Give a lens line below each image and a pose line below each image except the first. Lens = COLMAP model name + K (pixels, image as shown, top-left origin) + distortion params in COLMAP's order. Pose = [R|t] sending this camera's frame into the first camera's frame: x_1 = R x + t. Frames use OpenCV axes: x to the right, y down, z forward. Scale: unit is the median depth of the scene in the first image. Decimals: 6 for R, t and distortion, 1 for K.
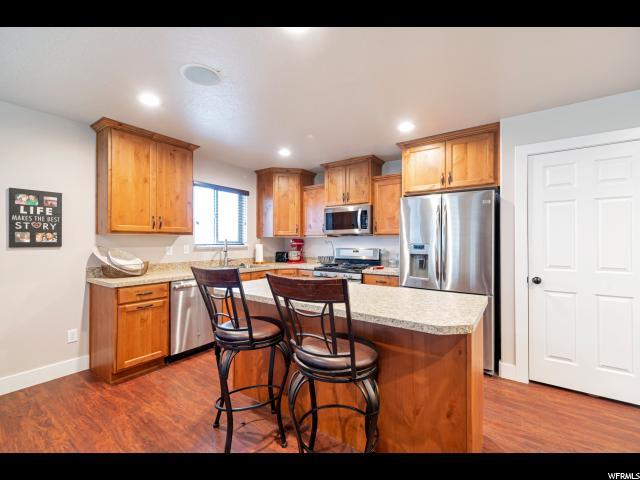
lens RADIAL K [[274.3, 0, 320.0], [0, 274.3, 240.0], [0, 0, 1]] dist [-0.000021, -0.000064]
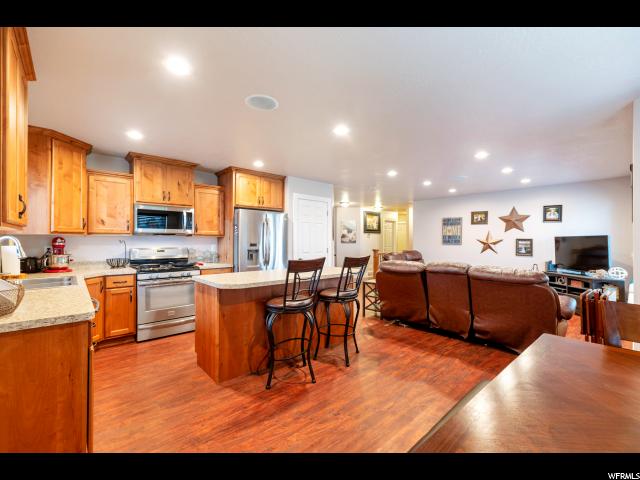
lens RADIAL K [[283.5, 0, 320.0], [0, 283.5, 240.0], [0, 0, 1]] dist [0.000296, 0.000014]
pose [[0.228672, -0.001586, 0.973502, -0.794543], [-0.008842, 0.999954, 0.003706, -0.007230], [-0.973463, -0.009455, 0.228648, 0.235530]]
